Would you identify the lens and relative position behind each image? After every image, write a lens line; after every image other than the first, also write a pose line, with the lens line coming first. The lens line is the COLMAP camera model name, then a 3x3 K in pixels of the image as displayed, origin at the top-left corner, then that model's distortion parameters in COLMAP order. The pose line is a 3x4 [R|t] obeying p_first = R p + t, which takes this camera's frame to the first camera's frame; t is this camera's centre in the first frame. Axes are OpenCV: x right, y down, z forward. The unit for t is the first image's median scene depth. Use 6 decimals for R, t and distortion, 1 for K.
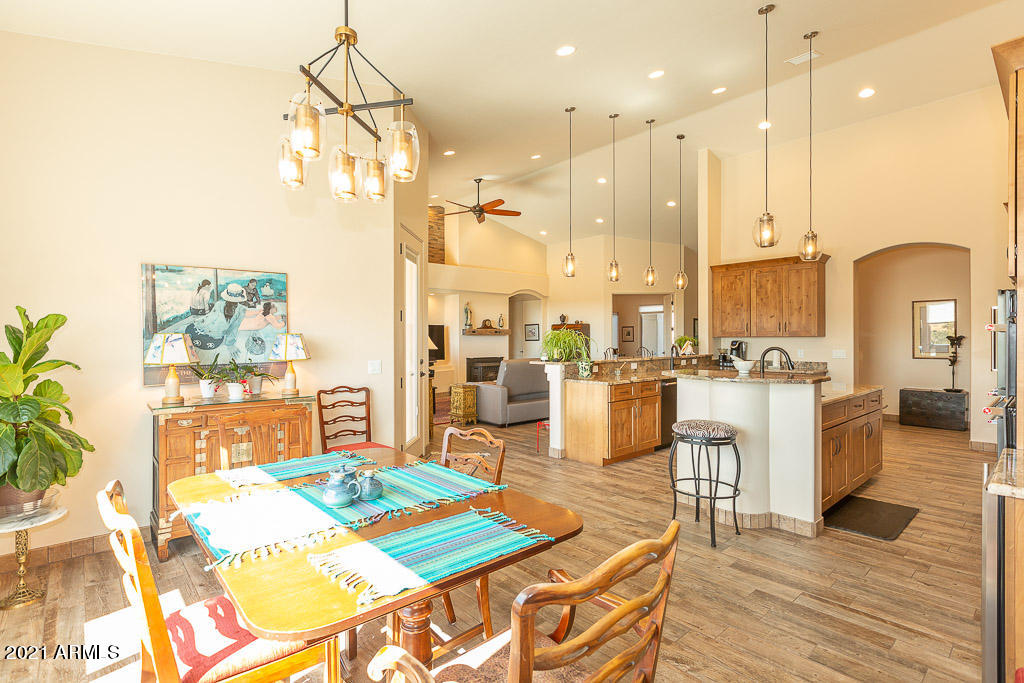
lens RADIAL K [[489.5, 0, 517.3], [0, 489.5, 339.1], [0, 0, 1]] dist [-0.001308, -0.000062]
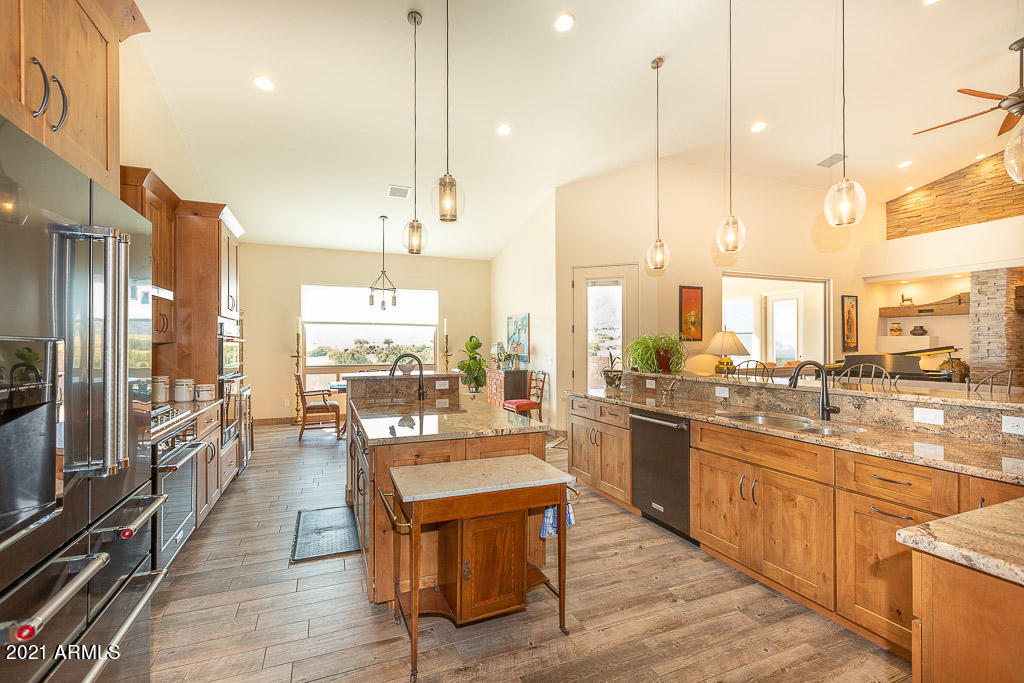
lens RADIAL K [[455.5, 0, 512.0], [0, 455.5, 341.5], [0, 0, 1]] dist [0.000045, -0.000752]
pose [[-0.336882, -0.003788, -0.941539, 0.573856], [0.003145, 0.999982, -0.005148, -0.002583], [0.941541, -0.004695, -0.336864, 0.651438]]
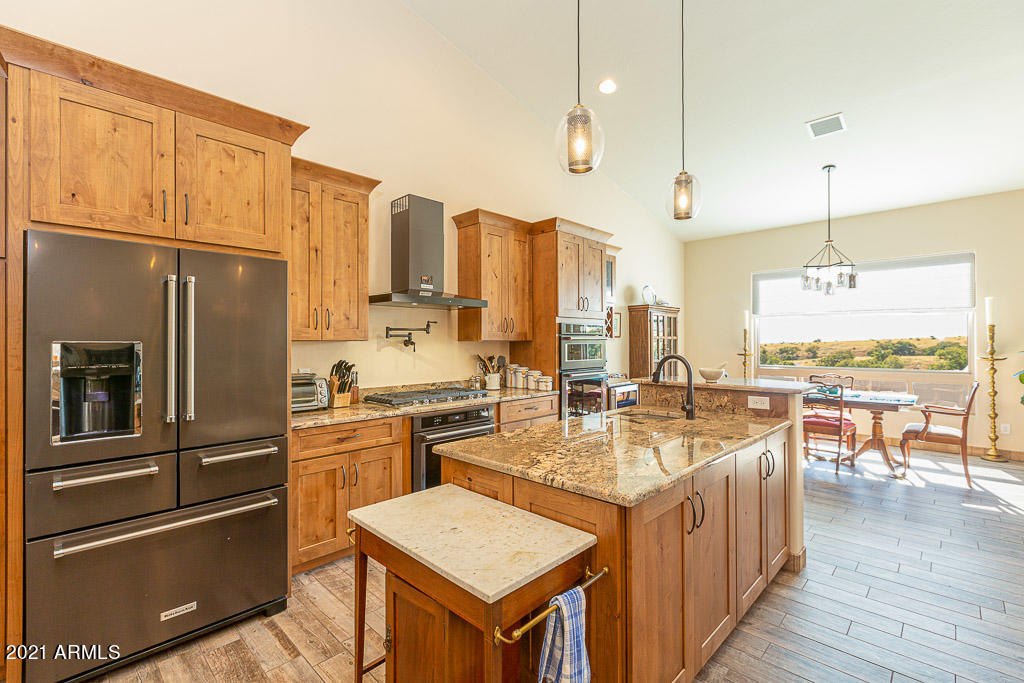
lens RADIAL K [[455.5, 0, 512.0], [0, 455.5, 341.5], [0, 0, 1]] dist [0.000045, -0.000752]
pose [[-0.997982, 0.004832, -0.063317, 0.351364], [0.004986, 0.999985, -0.002268, -0.002699], [0.063305, -0.002579, -0.997991, 0.723458]]
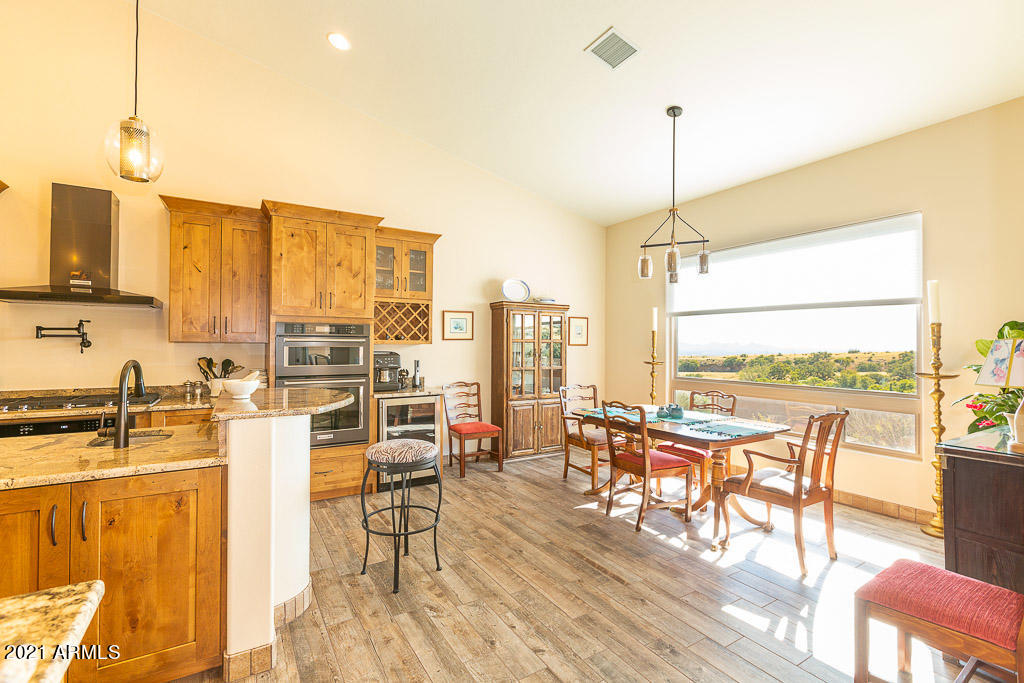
lens RADIAL K [[455.5, 0, 512.0], [0, 455.5, 341.5], [0, 0, 1]] dist [0.000045, -0.000752]
pose [[-0.982980, -0.001730, 0.183705, -0.005539], [-0.003802, 0.999933, -0.010927, -0.001715], [-0.183673, -0.011440, -0.982921, 0.619698]]
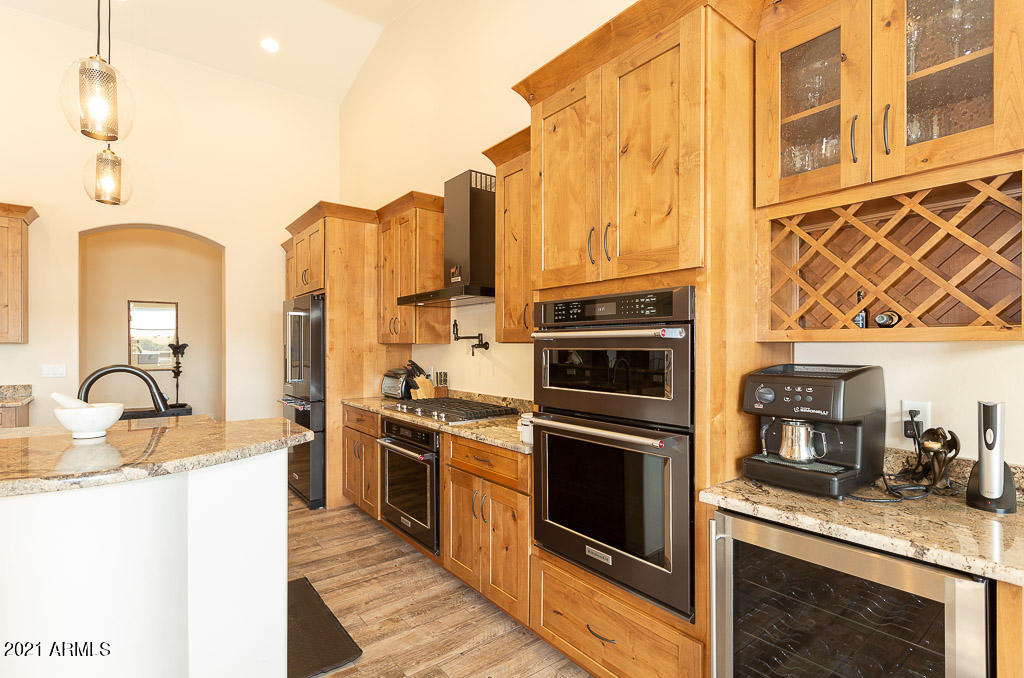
lens RADIAL K [[488.9, 0, 508.7], [0, 488.9, 346.7], [0, 0, 1]] dist [0.000531, 0.000014]
pose [[0.074382, 0.001427, 0.997229, 0.041453], [-0.002600, 0.999996, -0.001237, -0.001519], [-0.997226, -0.002501, 0.074386, 0.258222]]
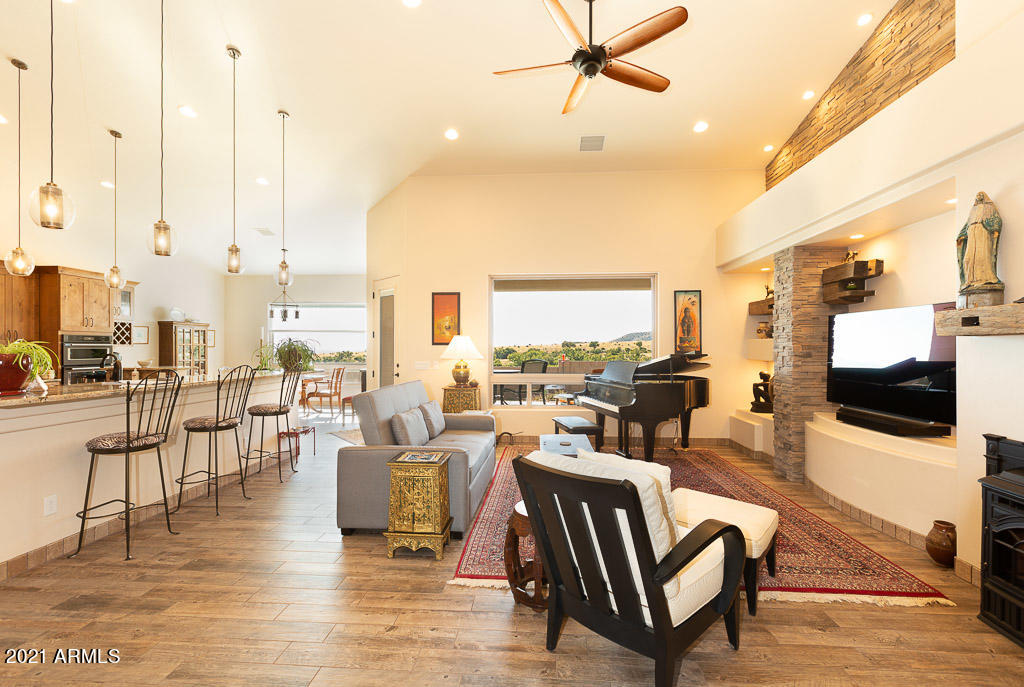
lens RADIAL K [[455.5, 0, 512.0], [0, 455.5, 343.5], [0, 0, 1]] dist [0.000045, -0.000752]
pose [[-0.721164, -0.005310, -0.692744, 0.258801], [0.000296, 0.999968, -0.007972, -0.002781], [0.692764, -0.005954, -0.721140, 1.257587]]
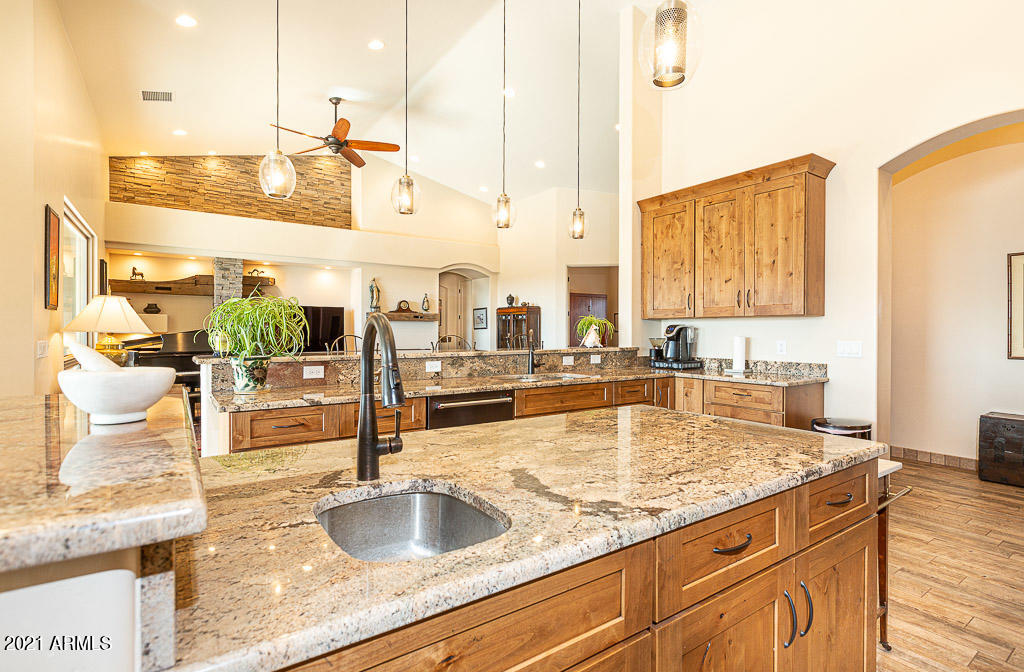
lens RADIAL K [[492.1, 0, 512.0], [0, 492.1, 336.0], [0, 0, 1]] dist [-0.002361, -0.000291]
pose [[0.992375, 0.007721, -0.123012, 0.267071], [-0.006664, 0.999937, 0.009004, 0.010479], [0.123074, -0.008116, 0.992364, 0.317970]]
